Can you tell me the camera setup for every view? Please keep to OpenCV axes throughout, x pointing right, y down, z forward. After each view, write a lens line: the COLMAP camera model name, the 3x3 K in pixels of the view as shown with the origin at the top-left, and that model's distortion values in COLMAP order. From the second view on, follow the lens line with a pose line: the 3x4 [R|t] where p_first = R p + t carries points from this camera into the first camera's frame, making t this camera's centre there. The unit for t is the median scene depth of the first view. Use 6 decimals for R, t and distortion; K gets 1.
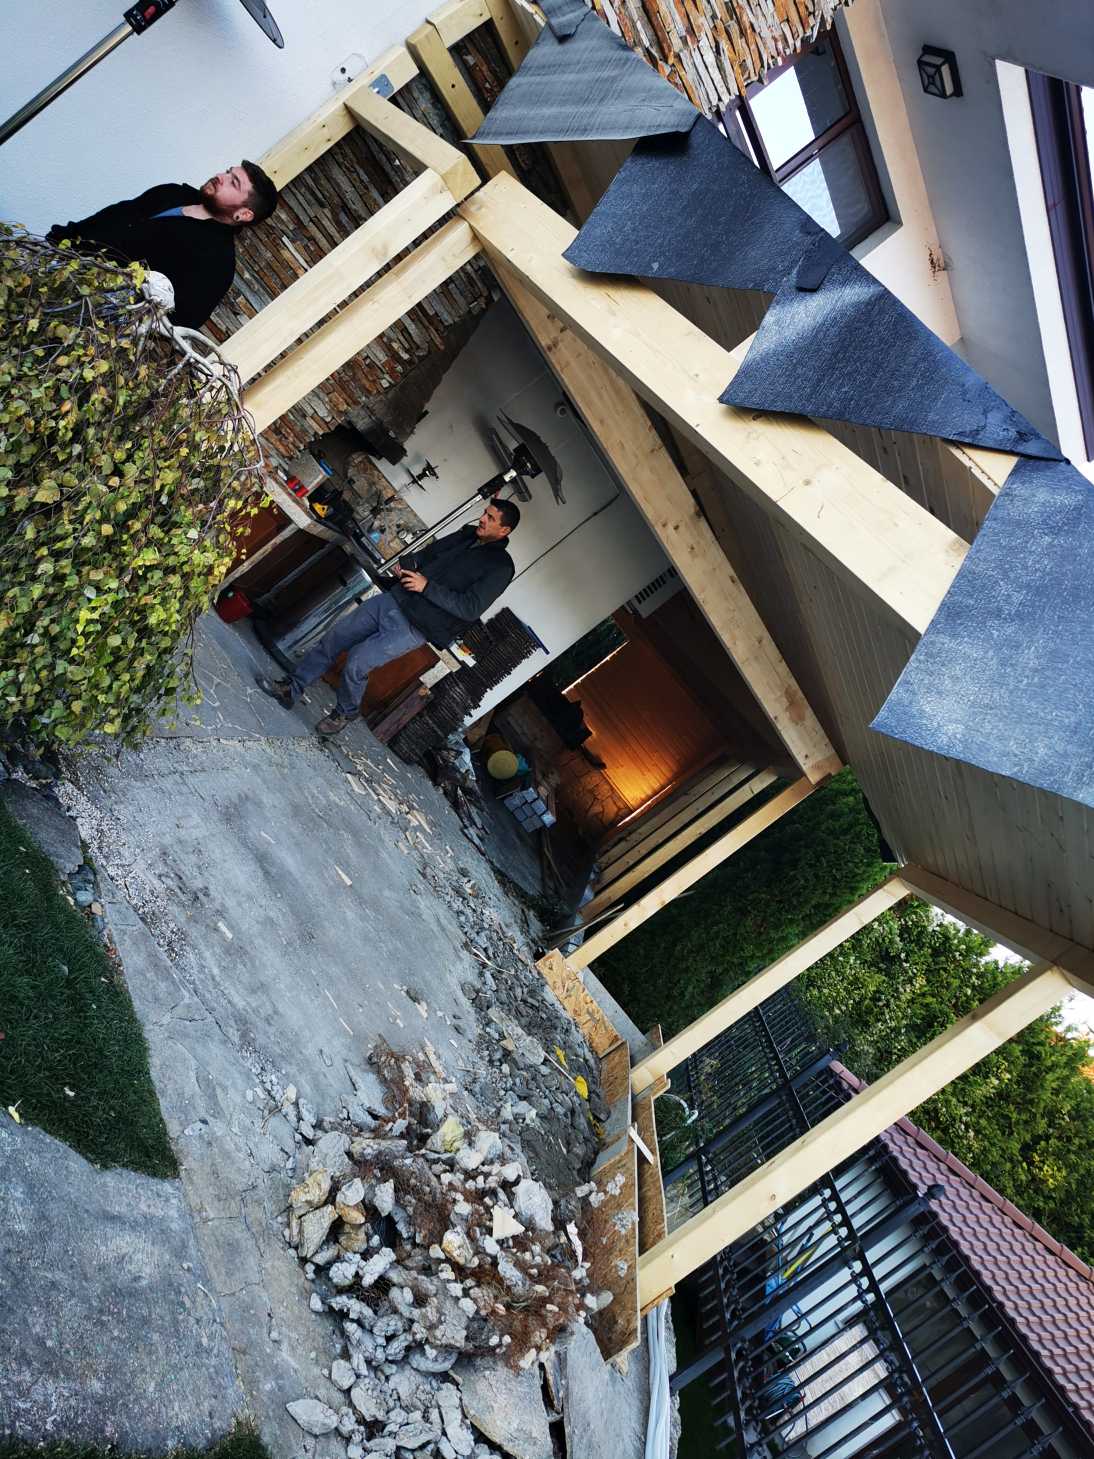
lens RADIAL K [[1148.1, 0, 527.9], [0, 1148.1, 734.8], [0, 0, 1]] dist [0.090426, -0.126343]
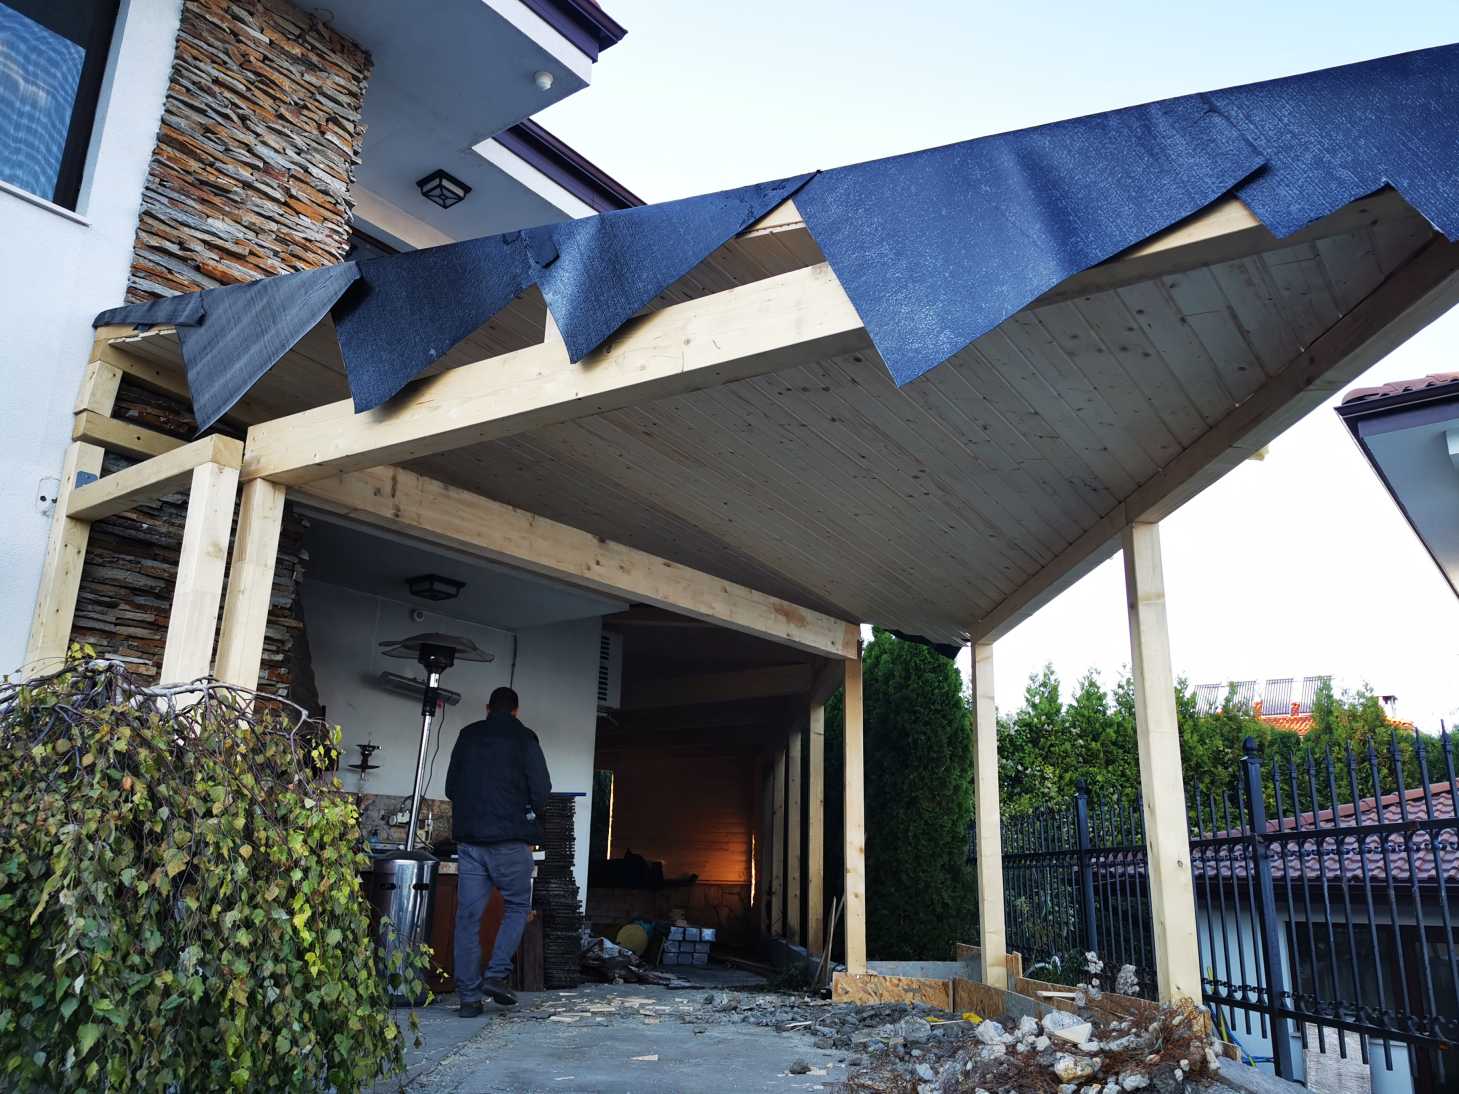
lens RADIAL K [[1148.1, 0, 735.3], [0, 1148.1, 545.6], [0, 0, 1]] dist [0.090426, -0.126343]
pose [[0.625454, -0.706620, 0.330900, -0.145597], [0.772730, 0.619737, -0.137167, 0.057738], [-0.108145, 0.341488, 0.933644, 0.004542]]
